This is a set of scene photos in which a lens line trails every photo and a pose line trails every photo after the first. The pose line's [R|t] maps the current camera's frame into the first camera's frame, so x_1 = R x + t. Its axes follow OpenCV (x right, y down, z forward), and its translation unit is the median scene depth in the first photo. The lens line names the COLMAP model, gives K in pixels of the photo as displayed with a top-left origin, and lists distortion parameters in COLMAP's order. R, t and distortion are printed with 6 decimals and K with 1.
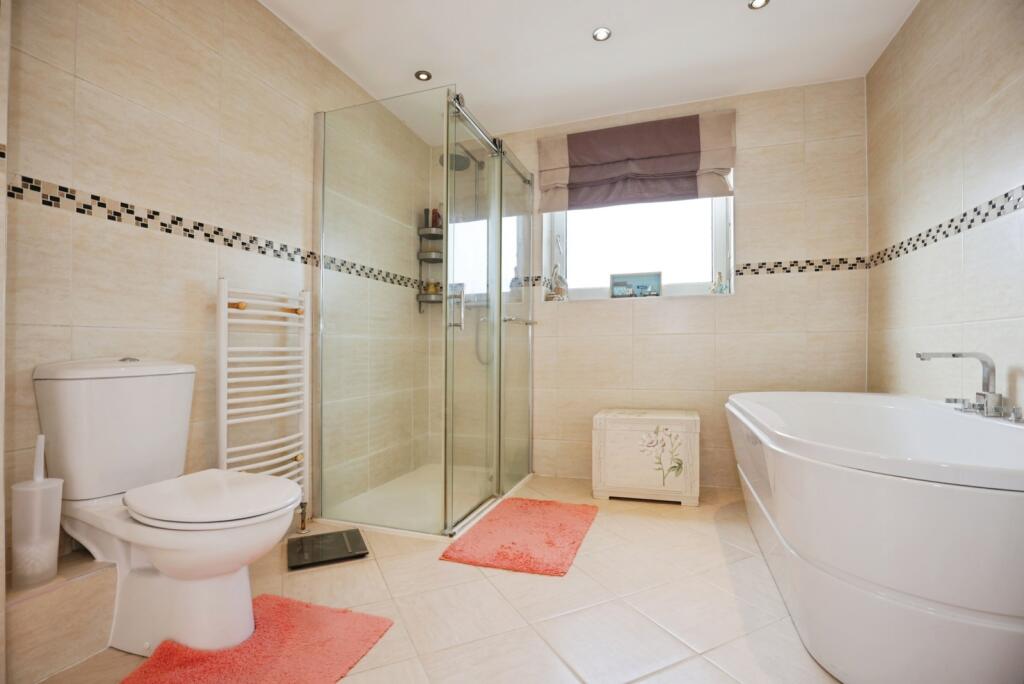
lens RADIAL K [[480.1, 0, 513.3], [0, 480.1, 349.6], [0, 0, 1]] dist [-0.025652, -0.000209]
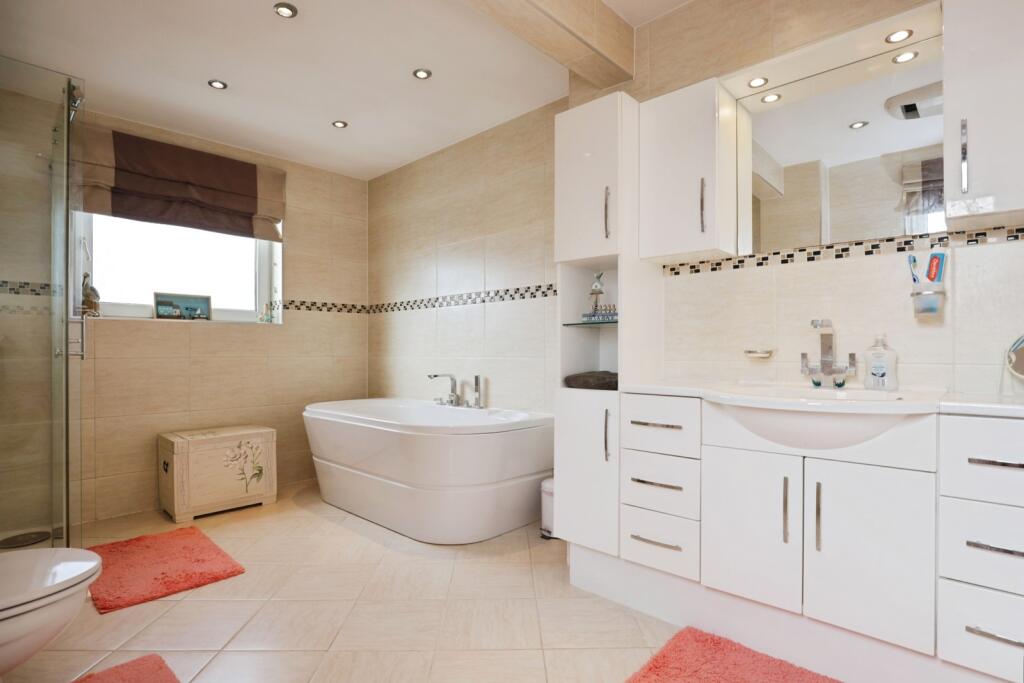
lens RADIAL K [[525.9, 0, 511.3], [0, 525.9, 347.7], [0, 0, 1]] dist [-0.001929, -0.000141]
pose [[0.426762, 0.014643, 0.904246, -0.519505], [-0.004351, 0.999891, -0.014138, -0.042744], [-0.904354, 0.002099, 0.426779, -0.099572]]
